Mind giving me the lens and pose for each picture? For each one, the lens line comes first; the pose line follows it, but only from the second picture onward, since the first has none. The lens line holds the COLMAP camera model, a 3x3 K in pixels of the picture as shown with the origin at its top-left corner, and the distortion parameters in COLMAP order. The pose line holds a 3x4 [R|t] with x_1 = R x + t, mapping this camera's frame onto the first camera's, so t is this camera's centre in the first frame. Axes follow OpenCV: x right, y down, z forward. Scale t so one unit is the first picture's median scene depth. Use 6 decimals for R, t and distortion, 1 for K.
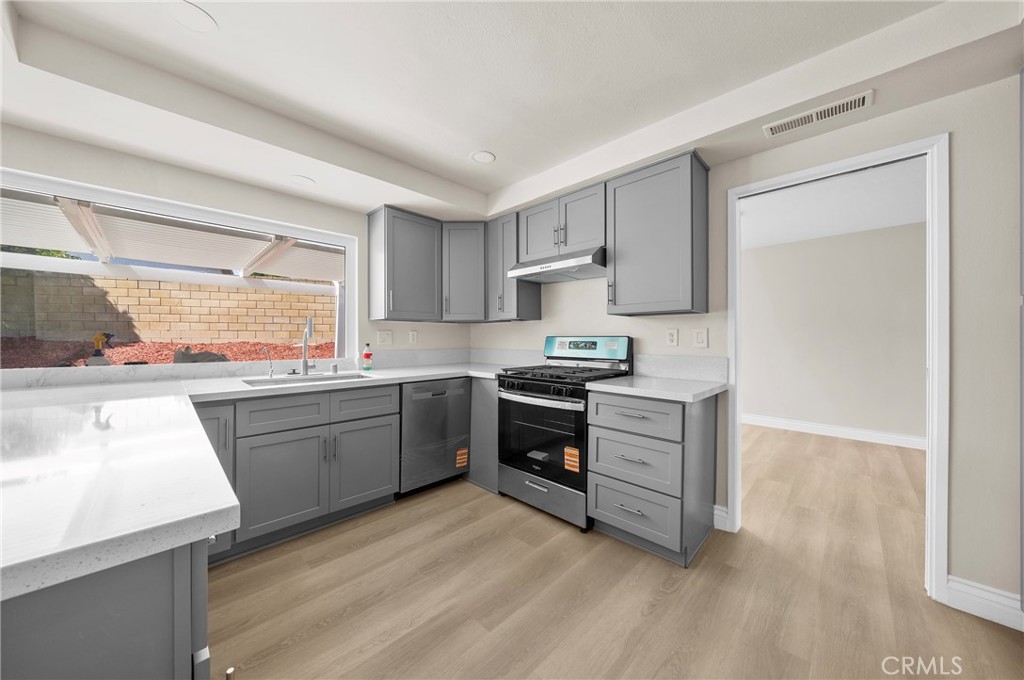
lens RADIAL K [[348.3, 0, 509.0], [0, 348.3, 337.9], [0, 0, 1]] dist [-0.004669, -0.000040]
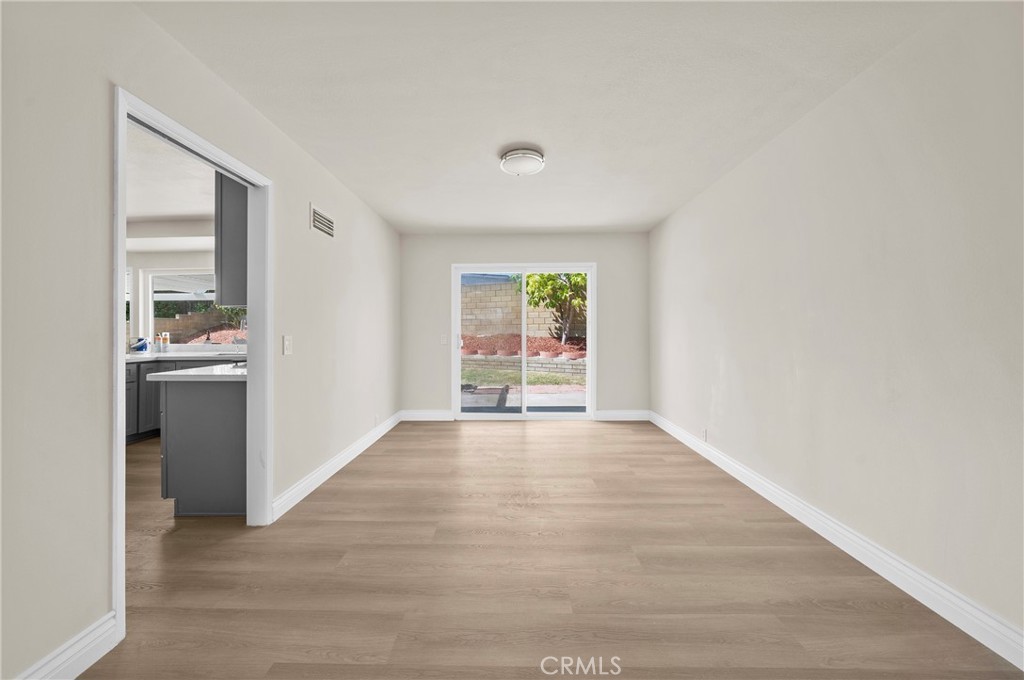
lens RADIAL K [[348.3, 0, 509.6], [0, 348.3, 332.3], [0, 0, 1]] dist [-0.004669, -0.000040]
pose [[0.692301, -0.002712, -0.721604, 1.723046], [0.008898, 0.999949, 0.004779, 0.006898], [0.721554, -0.009730, 0.692290, 0.781244]]
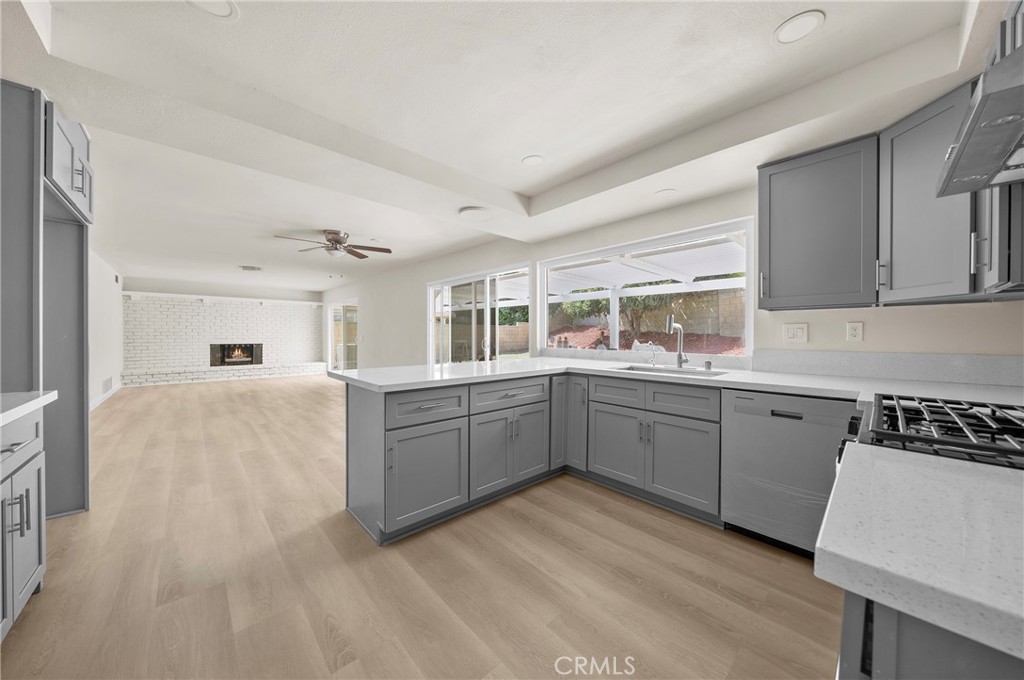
lens RADIAL K [[348.3, 0, 511.4], [0, 348.3, 336.1], [0, 0, 1]] dist [-0.004669, -0.000040]
pose [[-0.038777, 0.003686, -0.999241, 0.567629], [-0.000984, 0.999993, 0.003727, 0.005082], [0.999247, 0.001128, -0.038773, 0.562791]]
